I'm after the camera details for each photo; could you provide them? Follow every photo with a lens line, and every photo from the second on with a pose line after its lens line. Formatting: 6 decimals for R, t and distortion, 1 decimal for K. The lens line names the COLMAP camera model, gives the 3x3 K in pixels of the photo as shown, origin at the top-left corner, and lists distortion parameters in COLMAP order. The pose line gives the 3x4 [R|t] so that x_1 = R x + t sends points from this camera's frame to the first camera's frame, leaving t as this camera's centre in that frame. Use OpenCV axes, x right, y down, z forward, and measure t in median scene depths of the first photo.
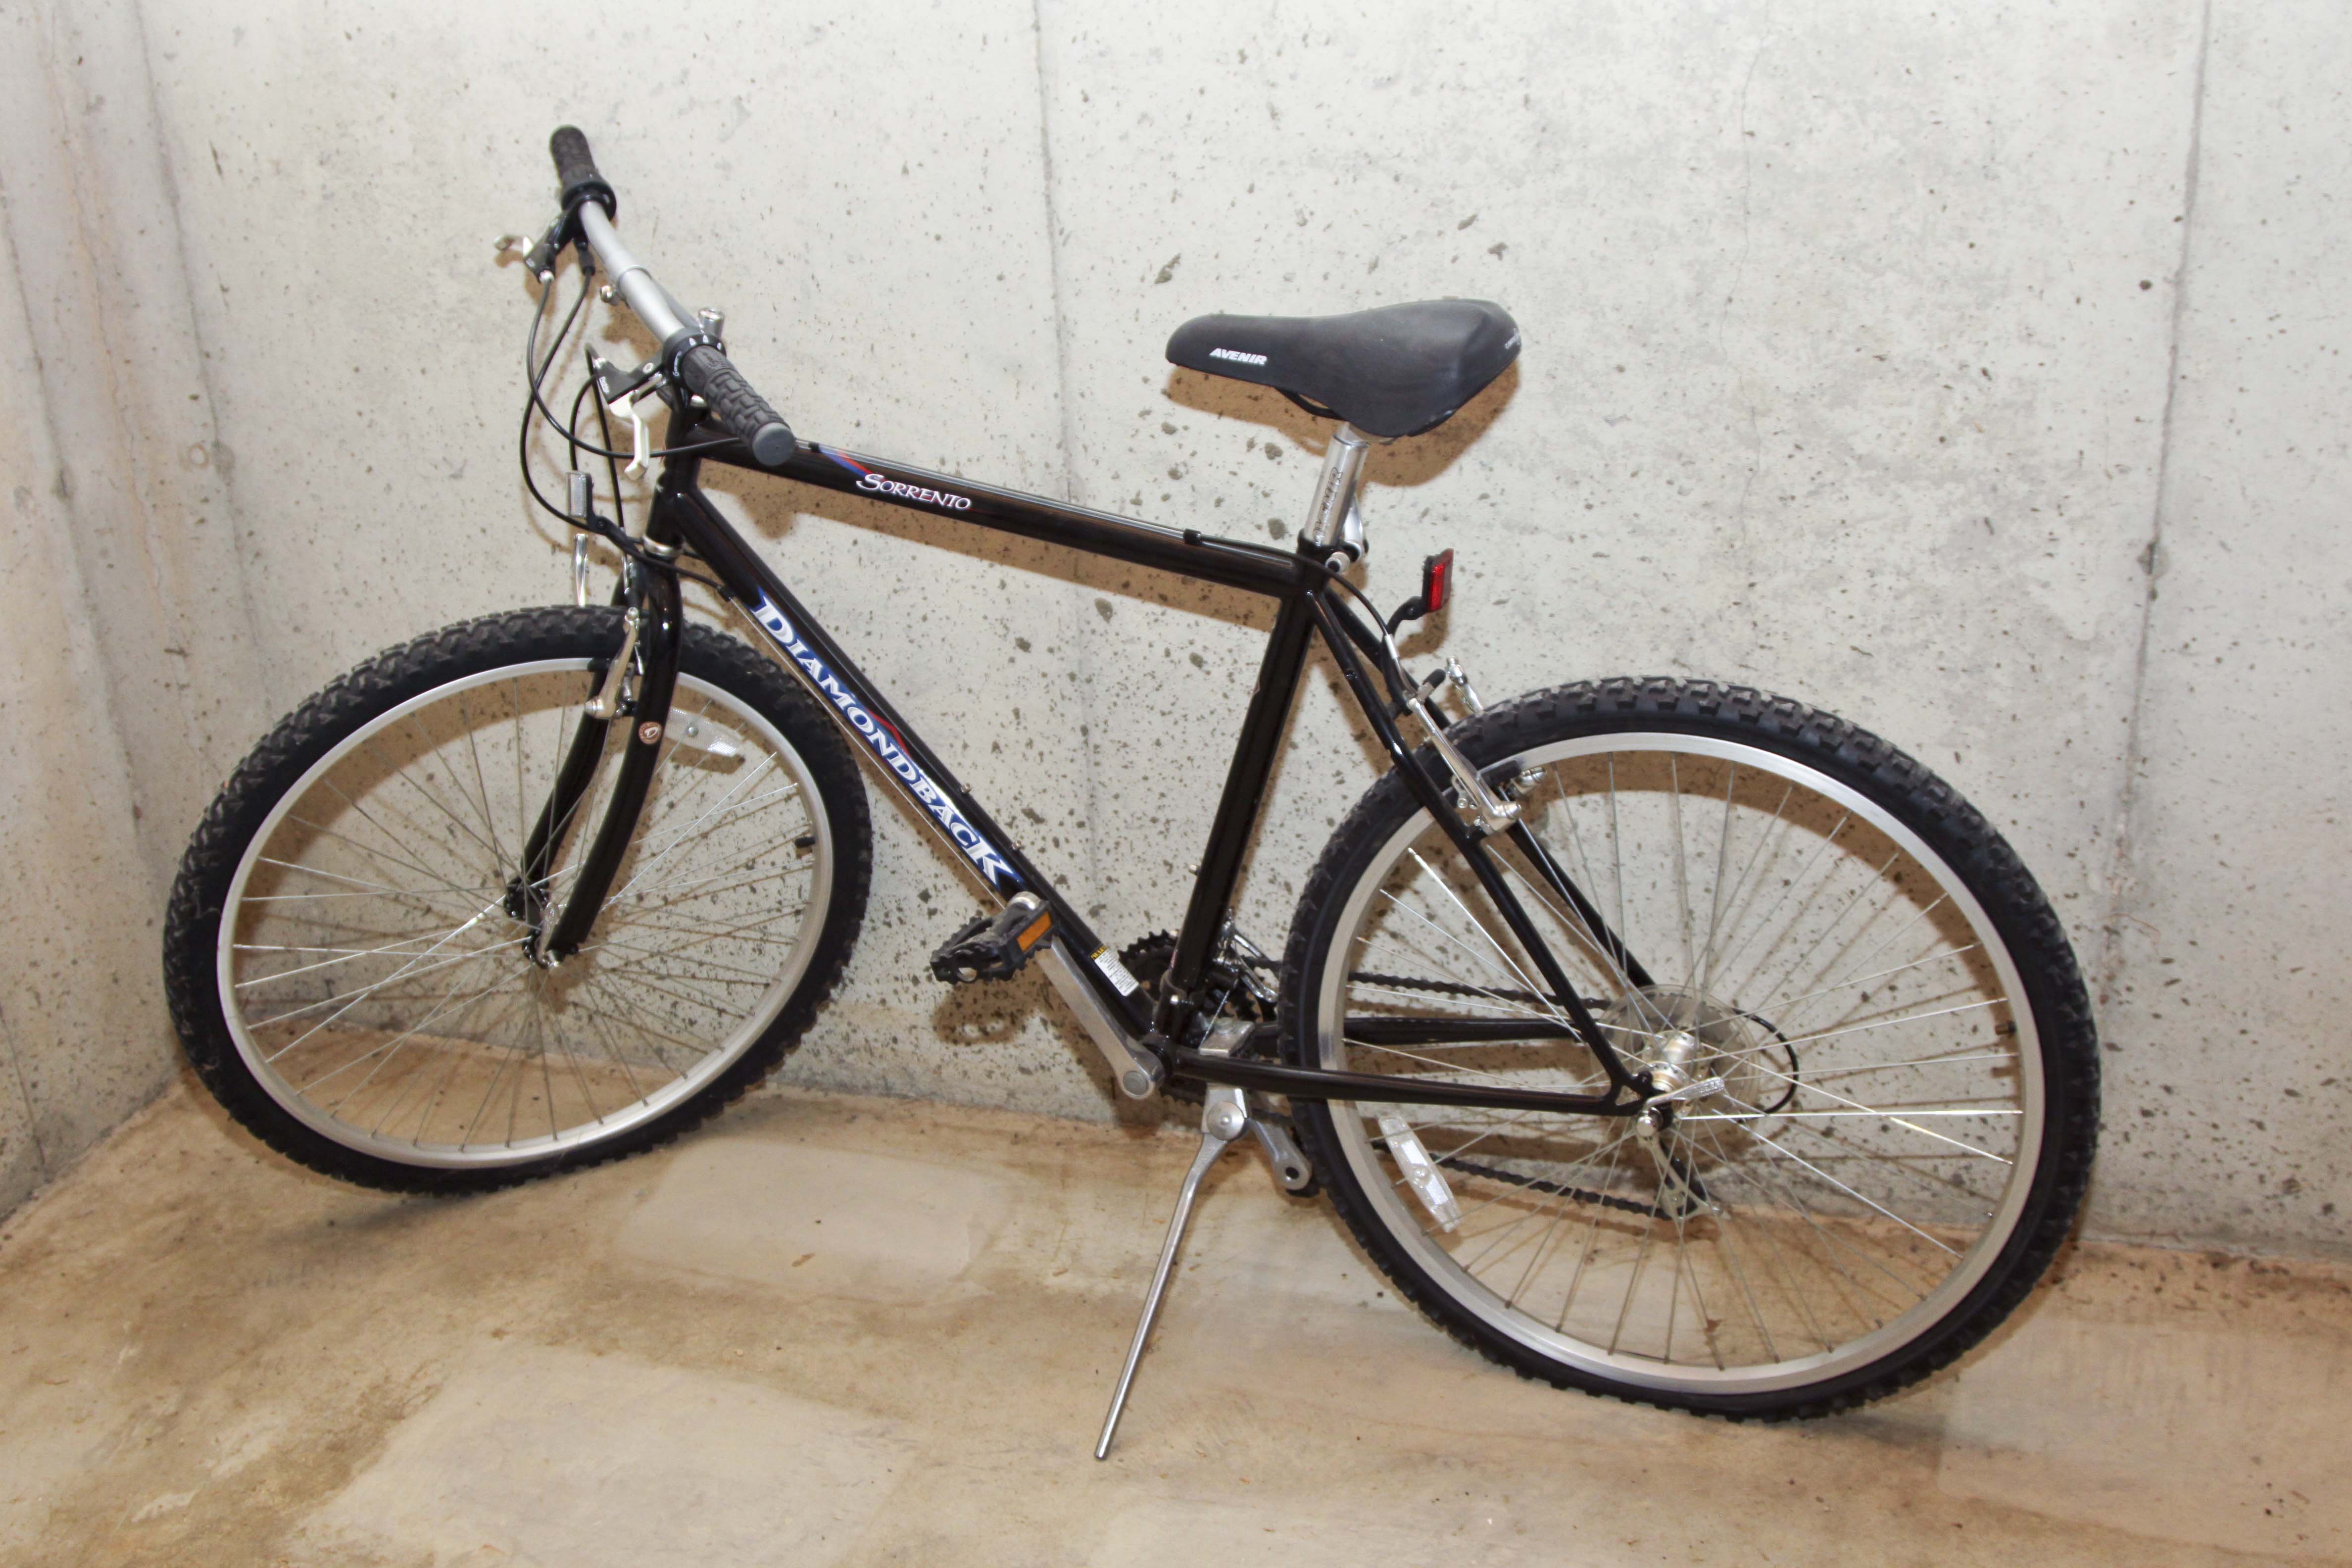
lens RADIAL K [[2551.6, 0, 1202.0], [0, 2551.6, 785.8], [0, 0, 1]] dist [-0.126886, 0.039537]
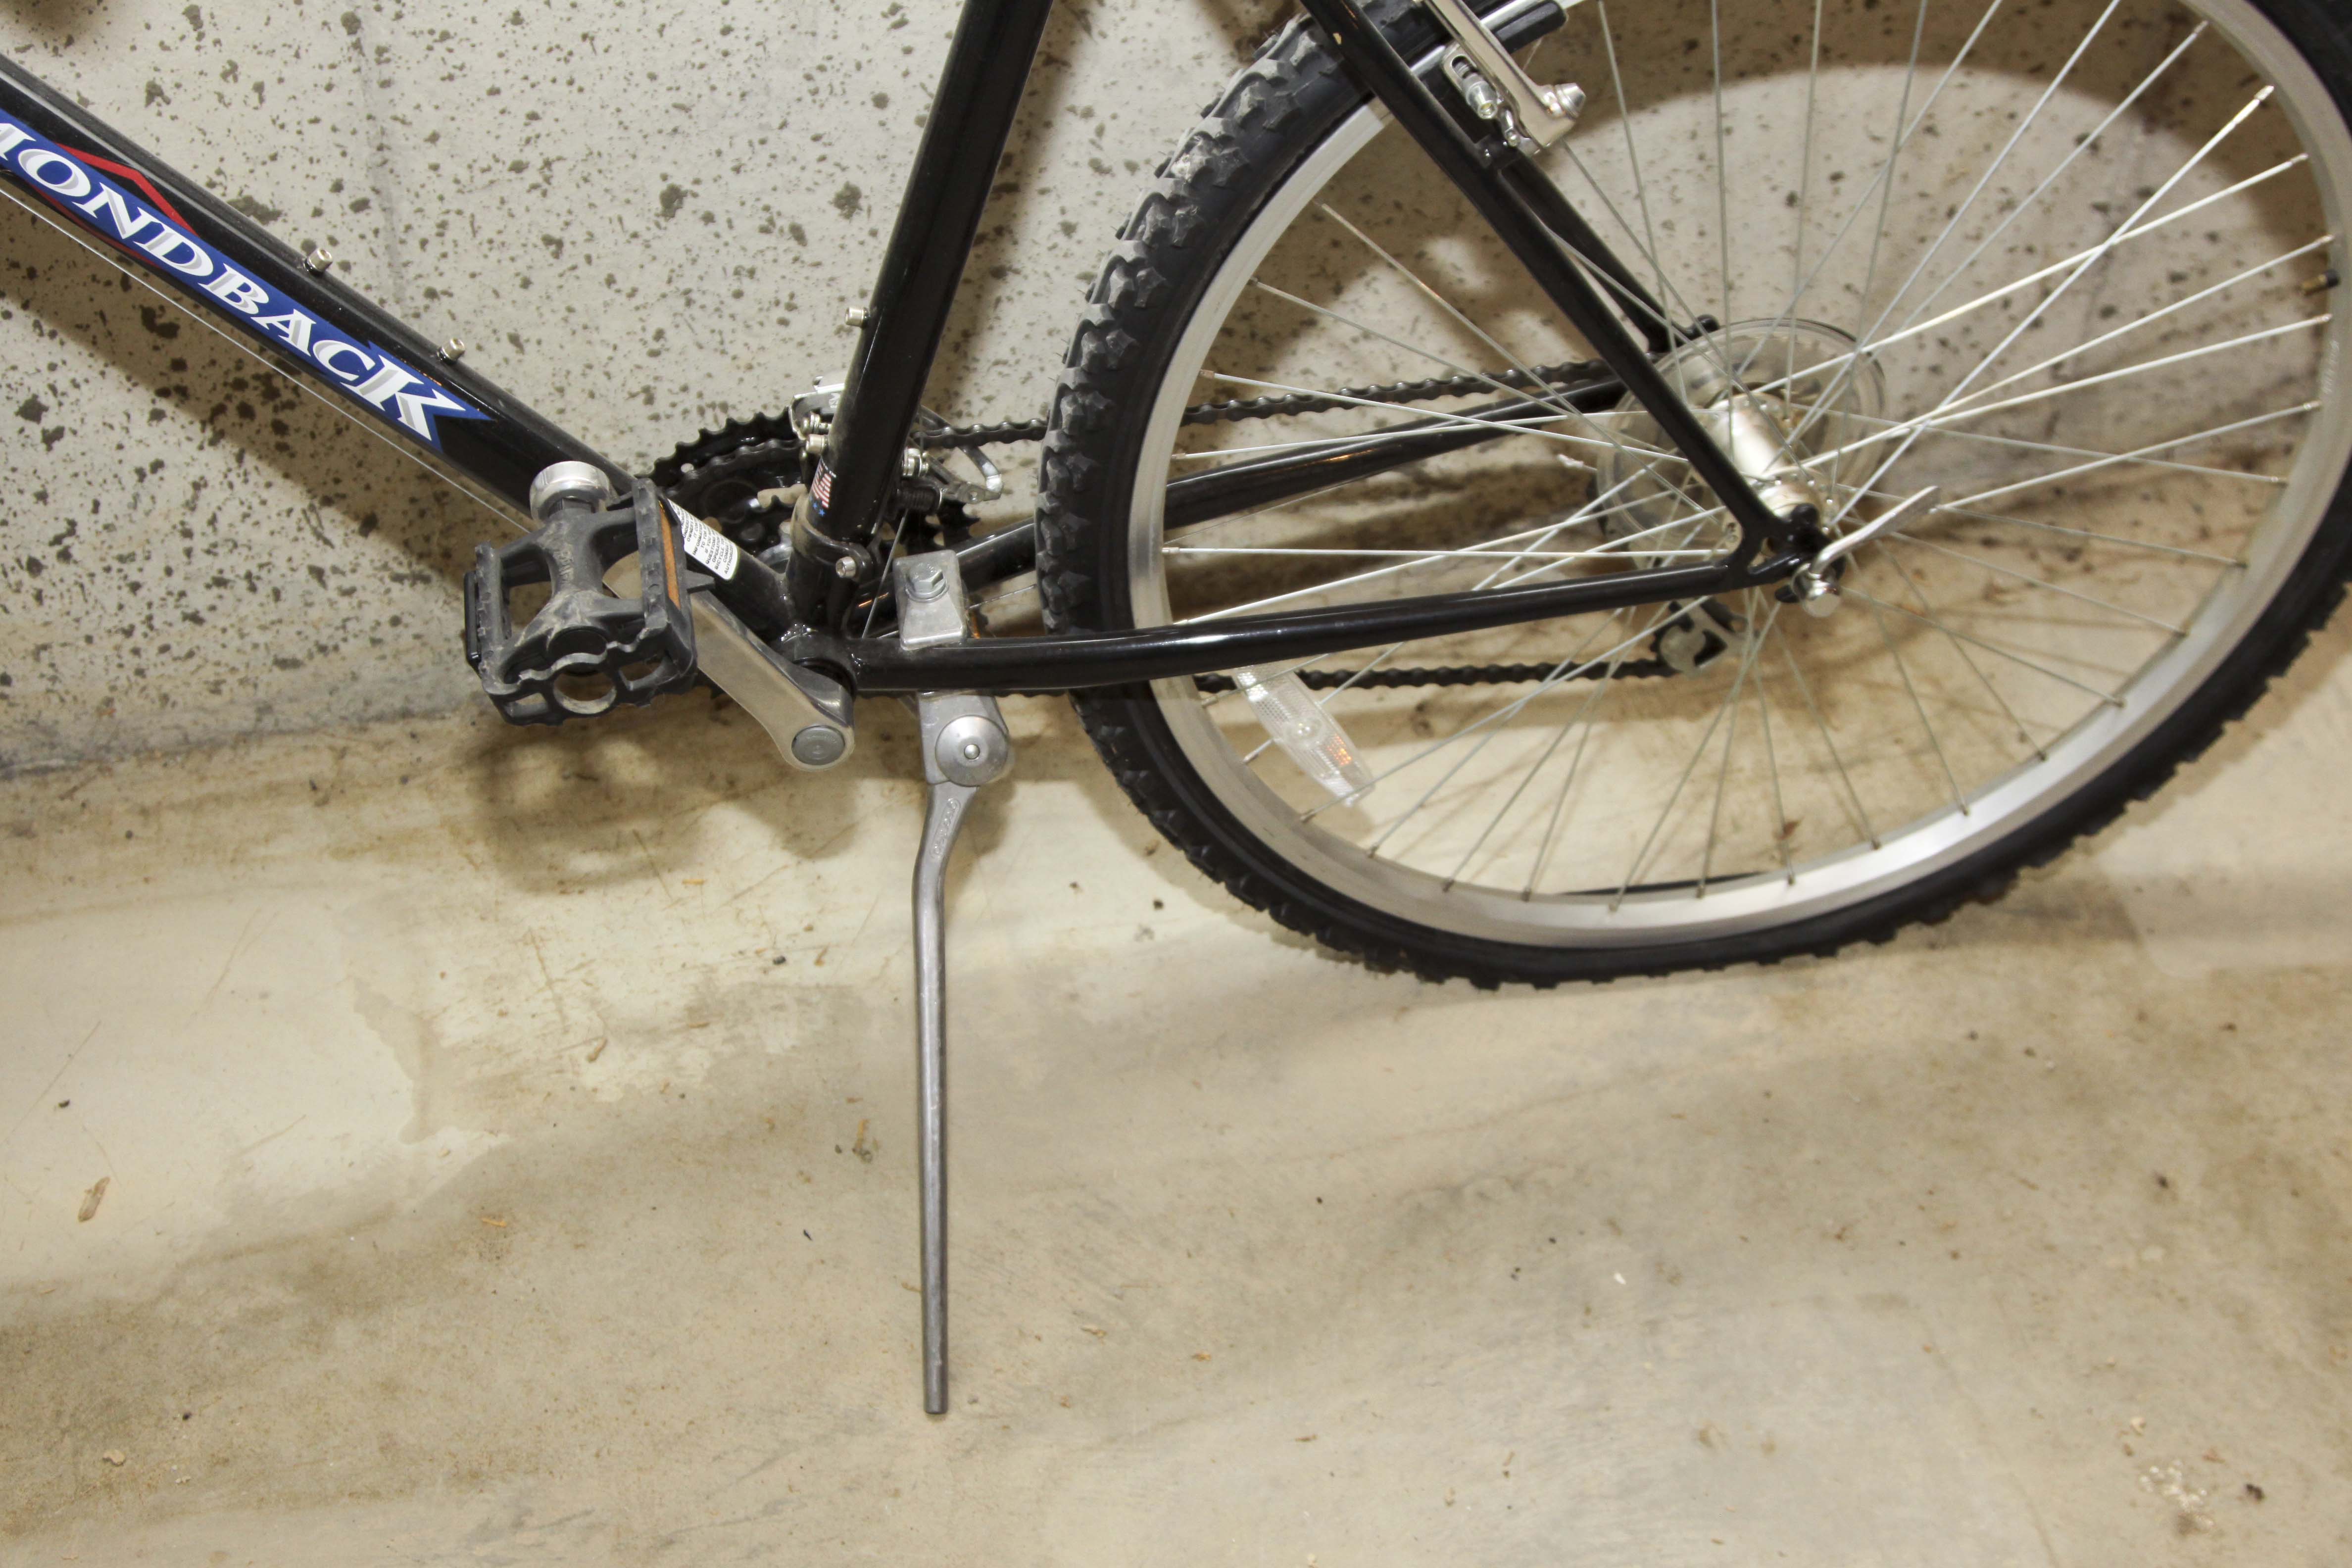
lens RADIAL K [[3235.0, 0, 1226.3], [0, 3235.0, 787.3], [0, 0, 1]] dist [-0.049382, 0.053341]
pose [[0.848693, -0.321199, 0.420180, -0.228236], [0.144019, 0.904794, 0.400757, -0.121854], [-0.508899, -0.279606, 0.814151, 0.422376]]
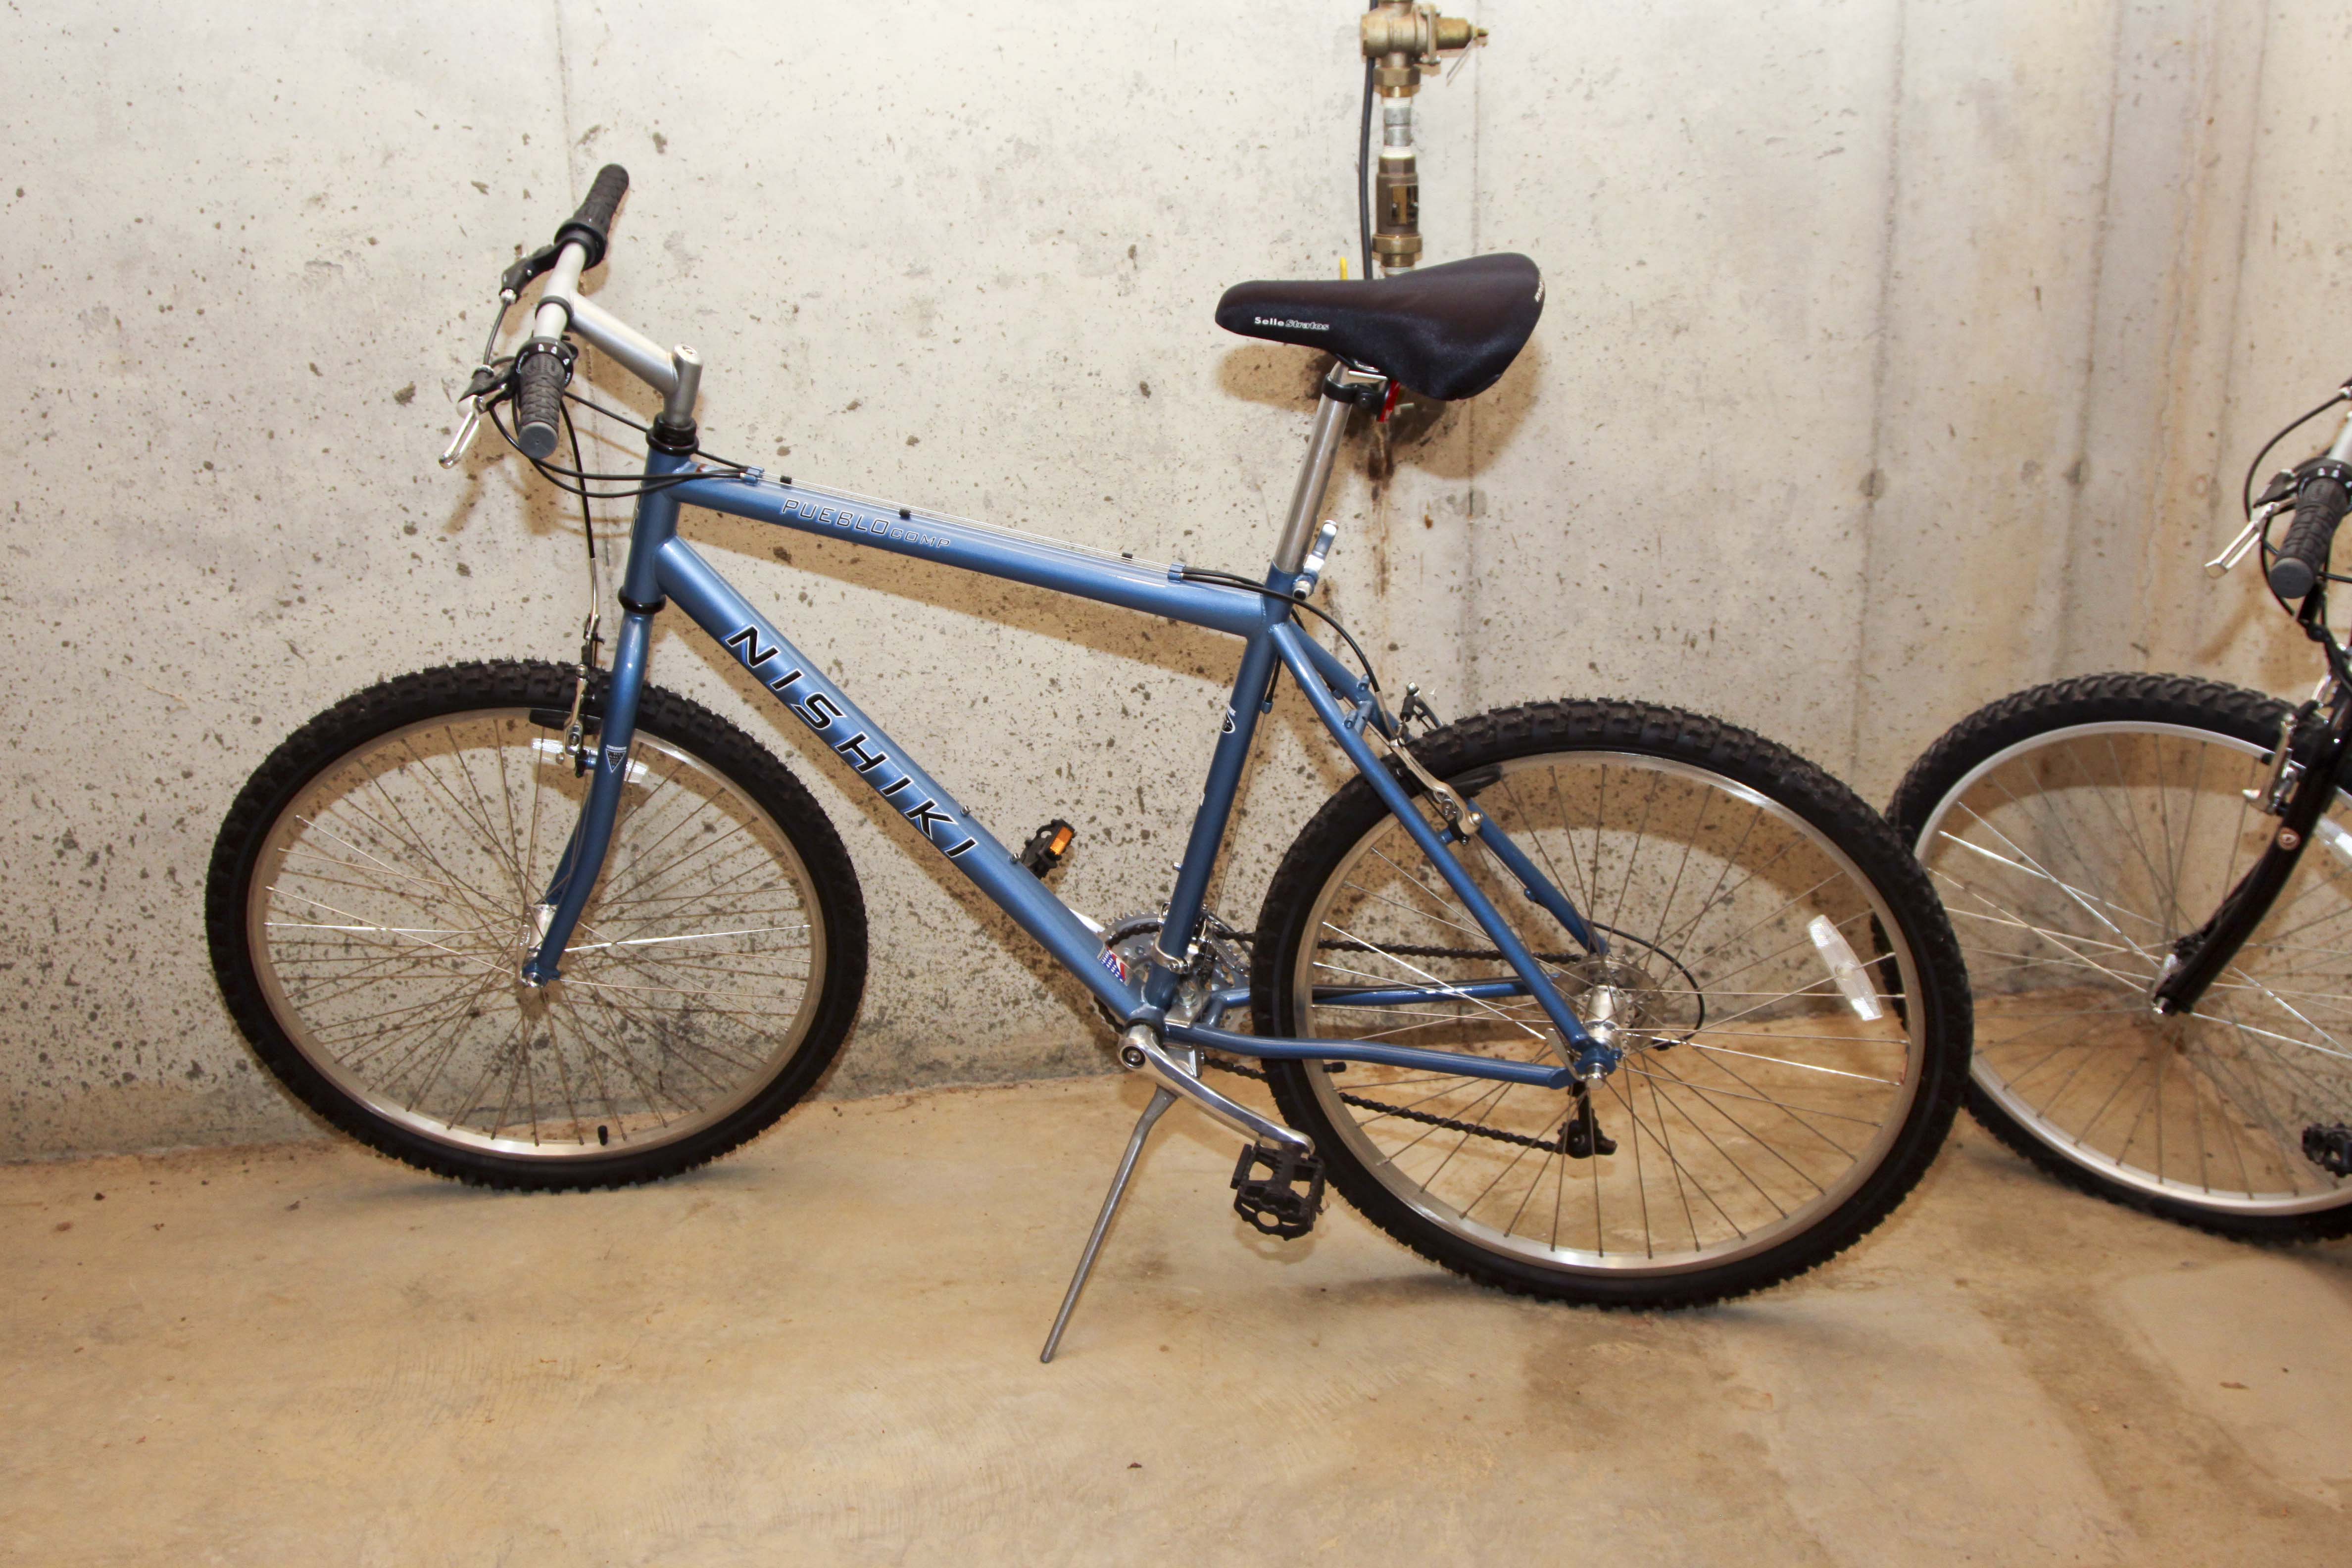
lens RADIAL K [[2519.6, 0, 1174.2], [0, 2519.6, 763.2], [0, 0, 1]] dist [-0.133743, 0.083569]
pose [[0.424554, 0.349075, -0.835404, 0.420841], [-0.370177, 0.908969, 0.191689, -0.072071], [0.826271, 0.227865, 0.515126, 0.104902]]
